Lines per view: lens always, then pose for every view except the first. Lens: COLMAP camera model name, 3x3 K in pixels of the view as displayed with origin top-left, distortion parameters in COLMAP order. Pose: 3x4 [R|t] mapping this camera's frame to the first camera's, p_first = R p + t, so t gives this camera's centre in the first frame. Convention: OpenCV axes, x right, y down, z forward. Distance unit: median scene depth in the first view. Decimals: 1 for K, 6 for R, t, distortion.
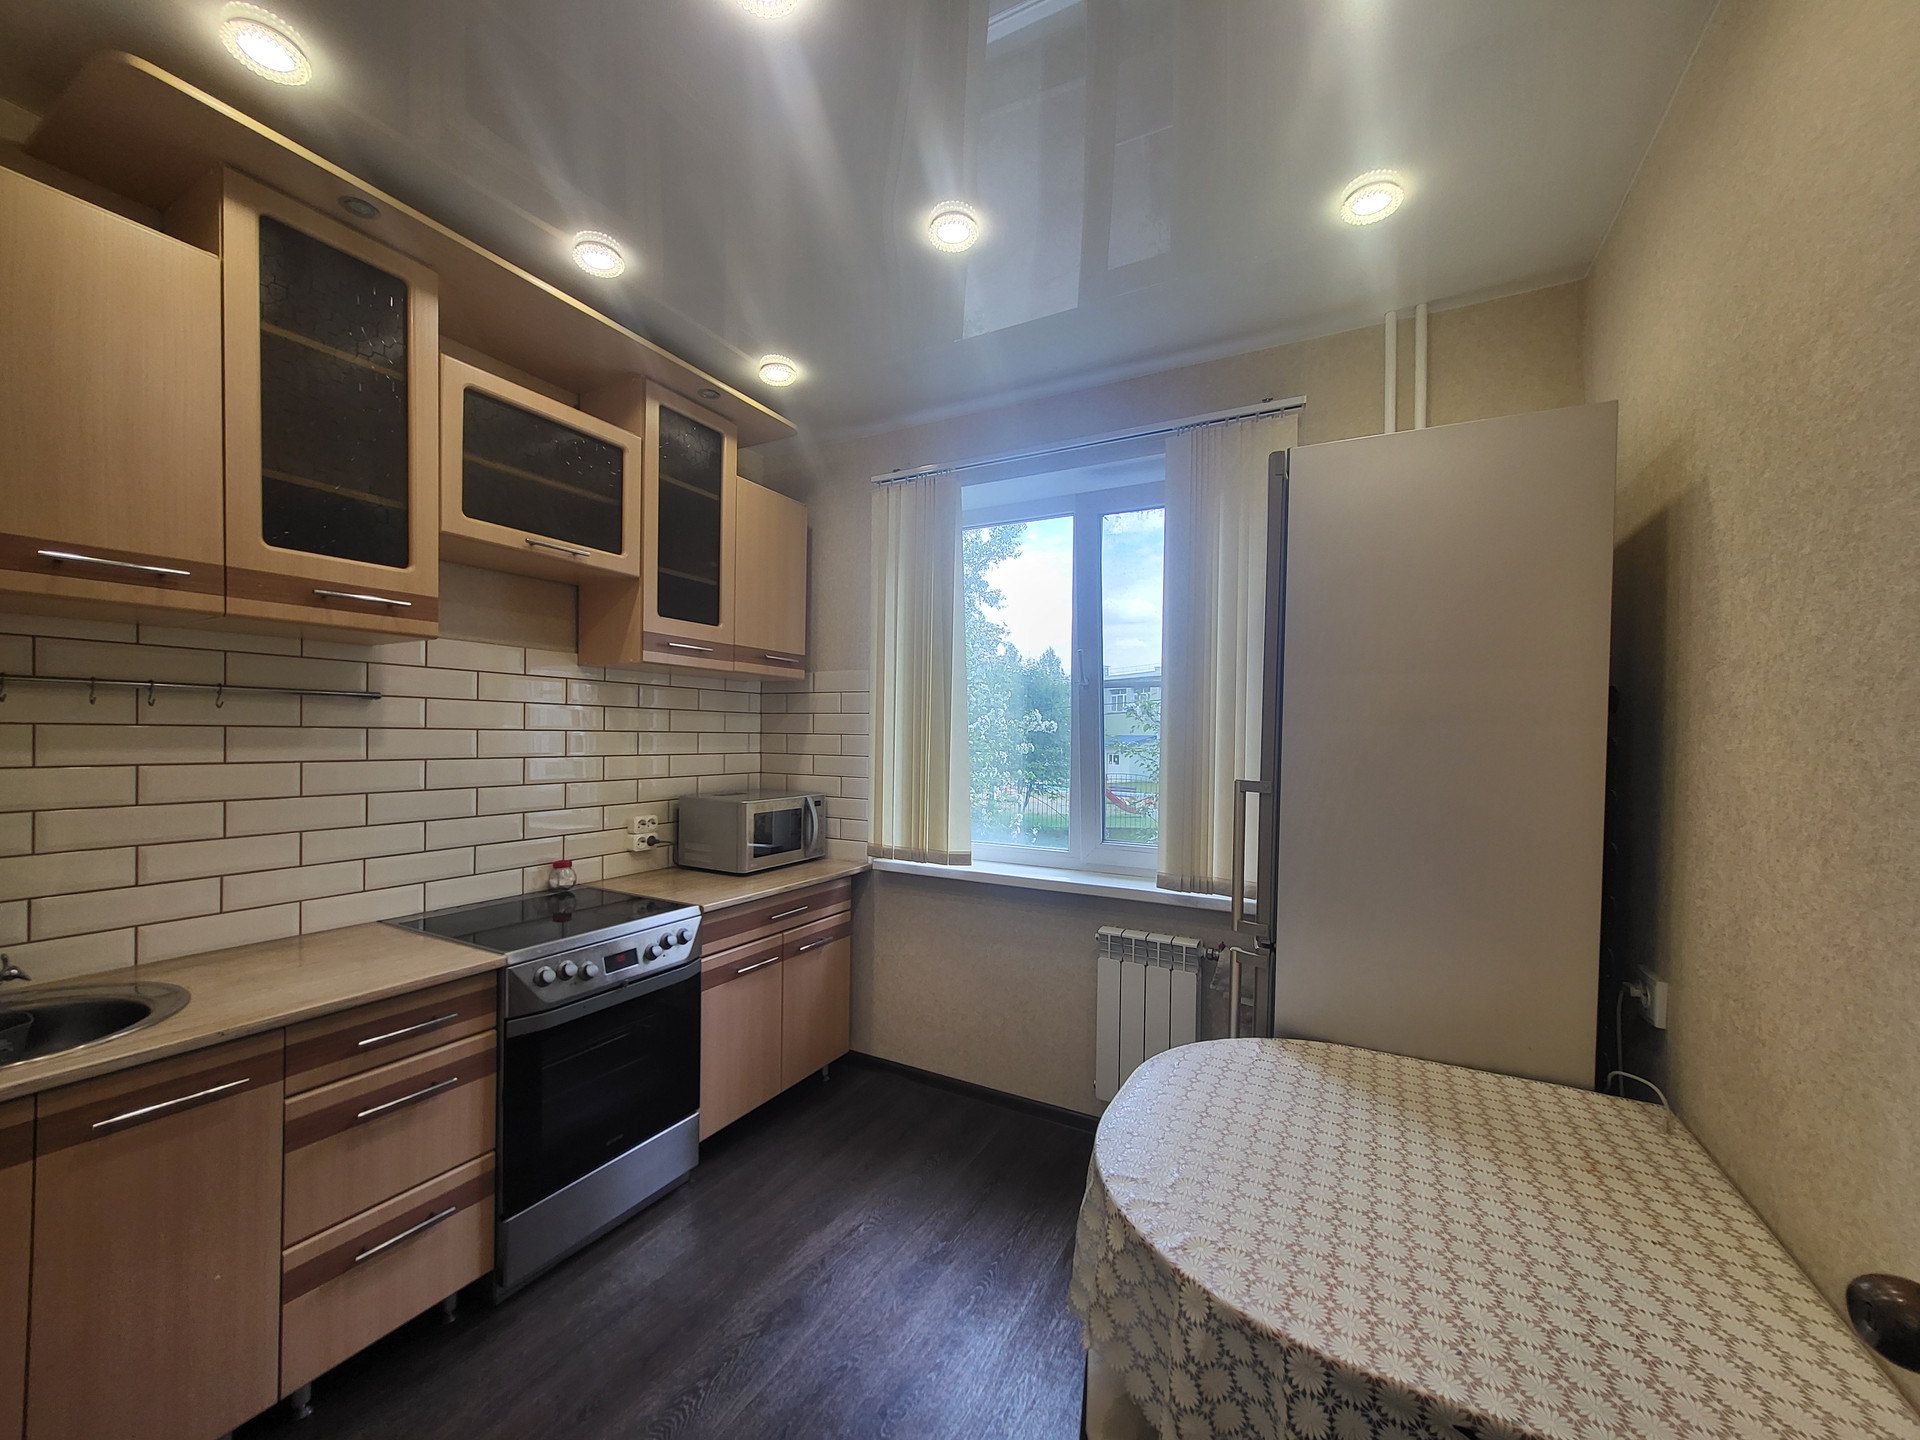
lens RADIAL K [[761.2, 0, 949.2], [0, 761.2, 732.2], [0, 0, 1]] dist [0.001879, -0.000266]
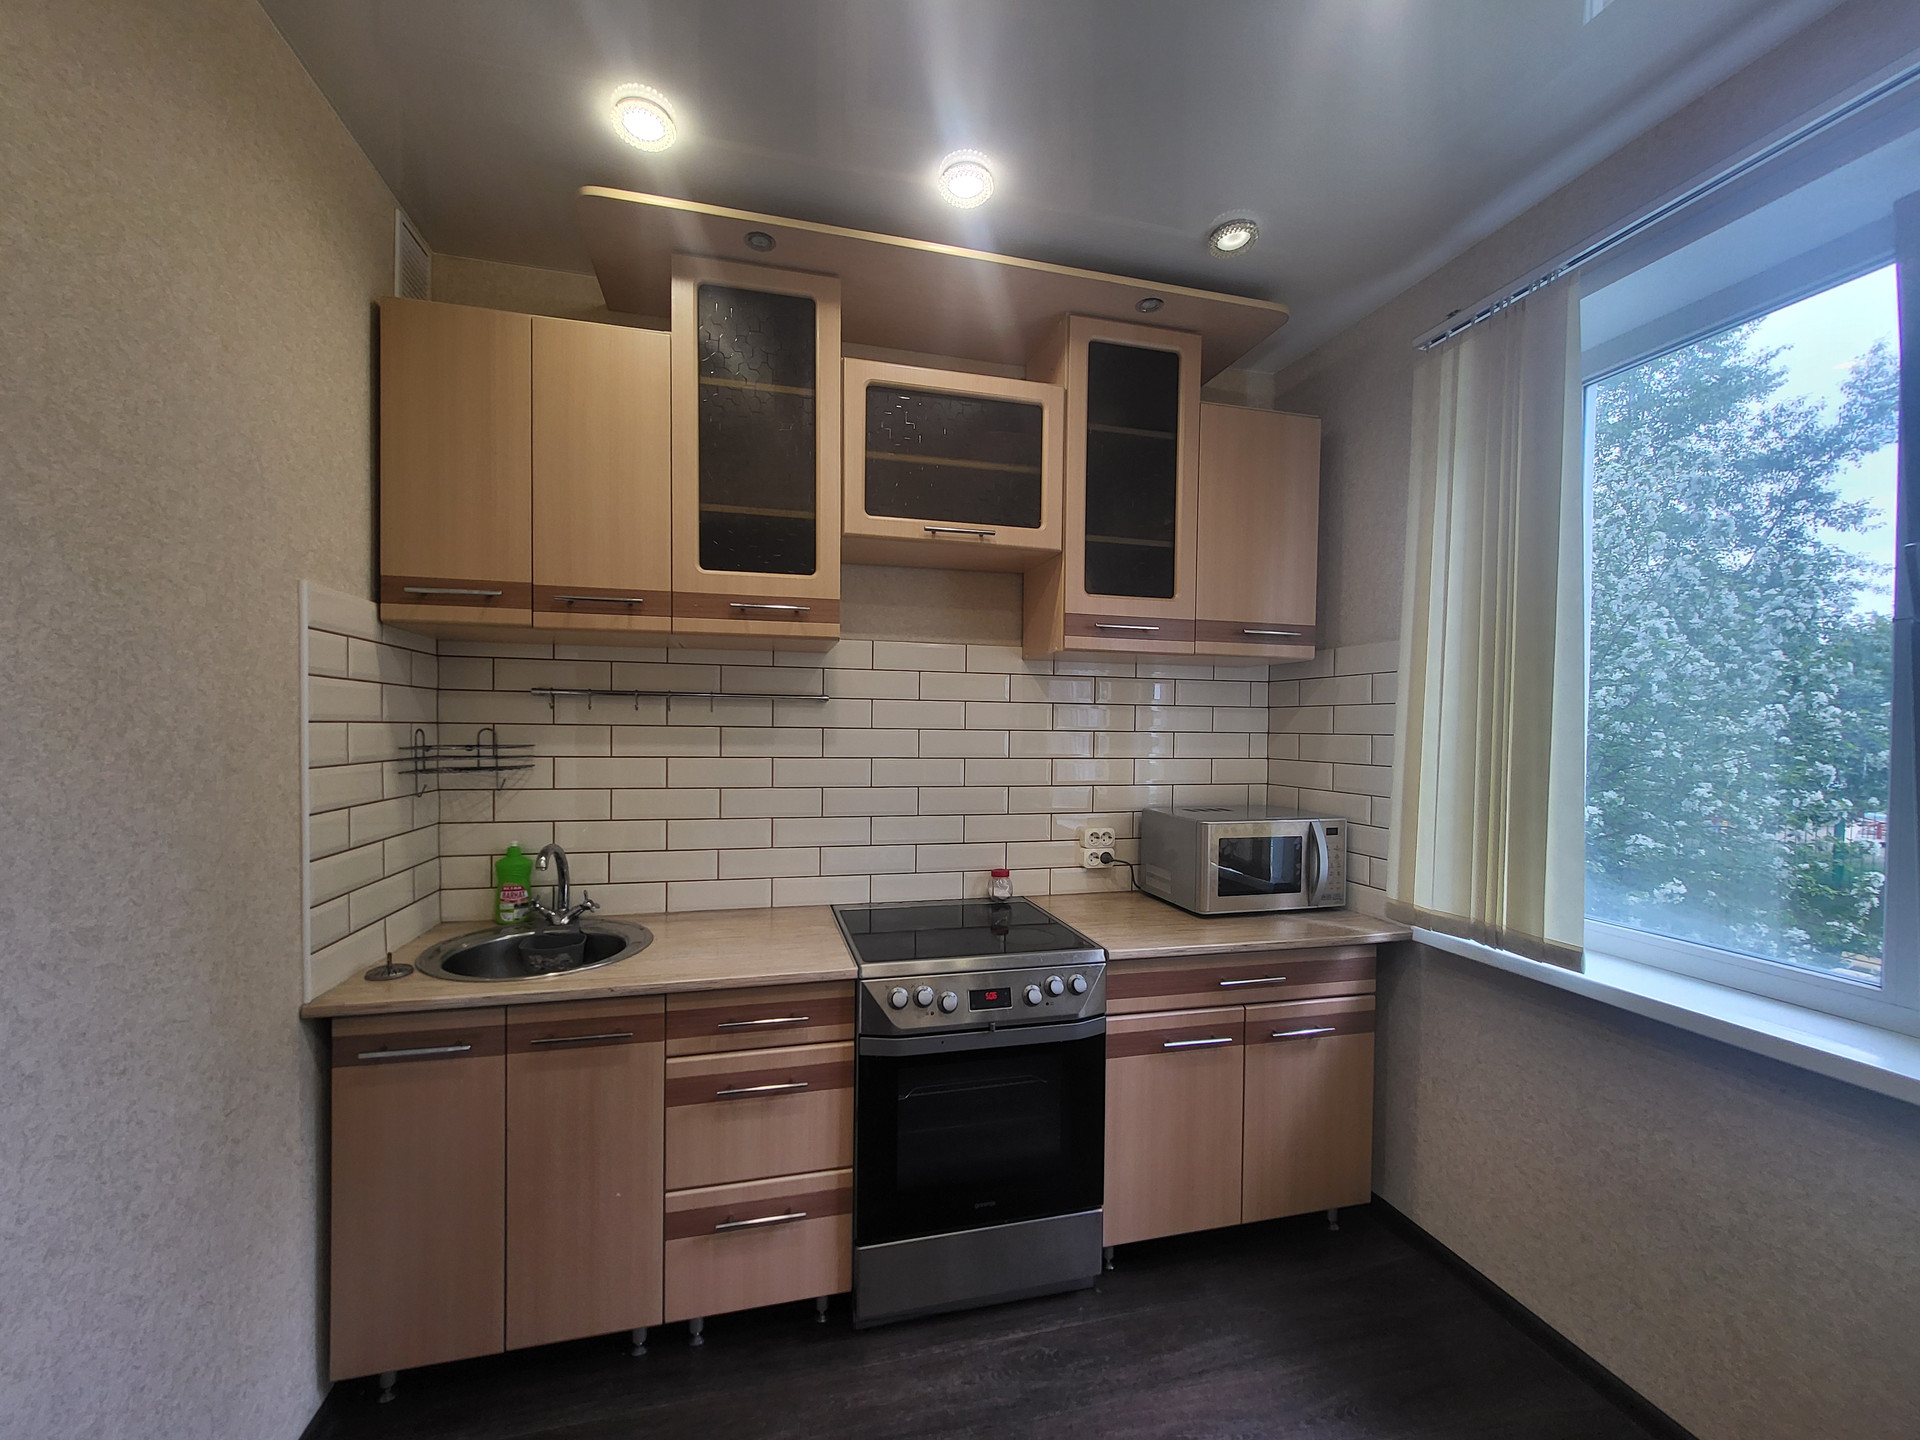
lens RADIAL K [[761.2, 0, 948.6], [0, 761.2, 735.5], [0, 0, 1]] dist [0.001879, -0.000266]
pose [[0.678400, 0.003475, -0.734685, 0.160806], [-0.001265, 0.999993, 0.003562, 0.001649], [0.734692, -0.001488, 0.678399, 0.380585]]
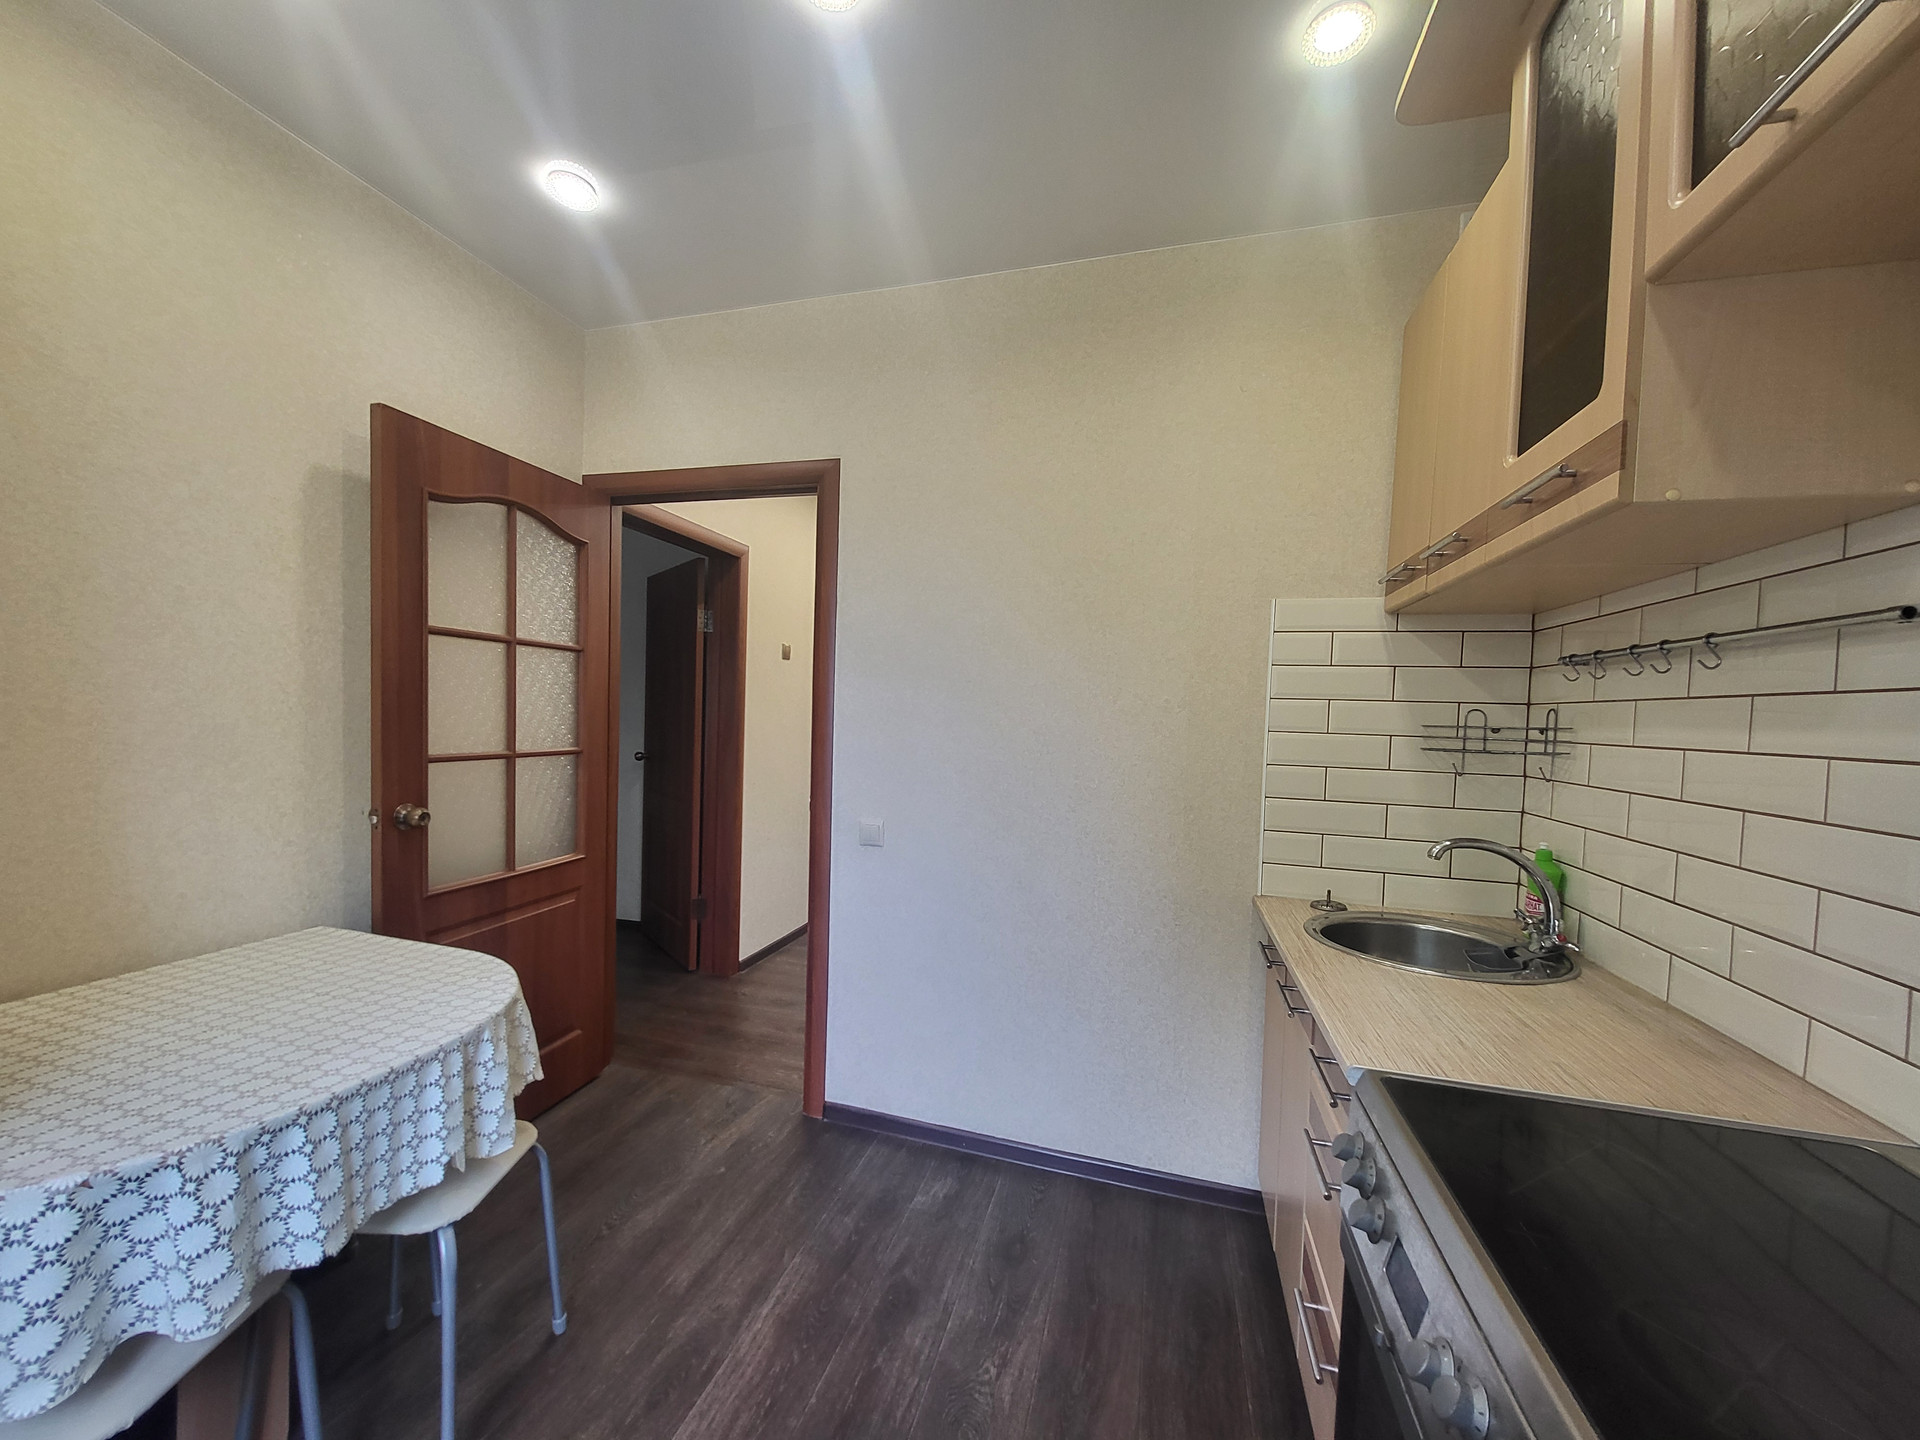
lens RADIAL K [[761.2, 0, 955.9], [0, 761.2, 725.3], [0, 0, 1]] dist [0.001879, -0.000266]
pose [[-0.974020, -0.031628, -0.224241, -0.130821], [-0.034872, 0.999336, 0.010518, 0.030649], [0.223759, 0.018064, -0.974477, 1.274970]]
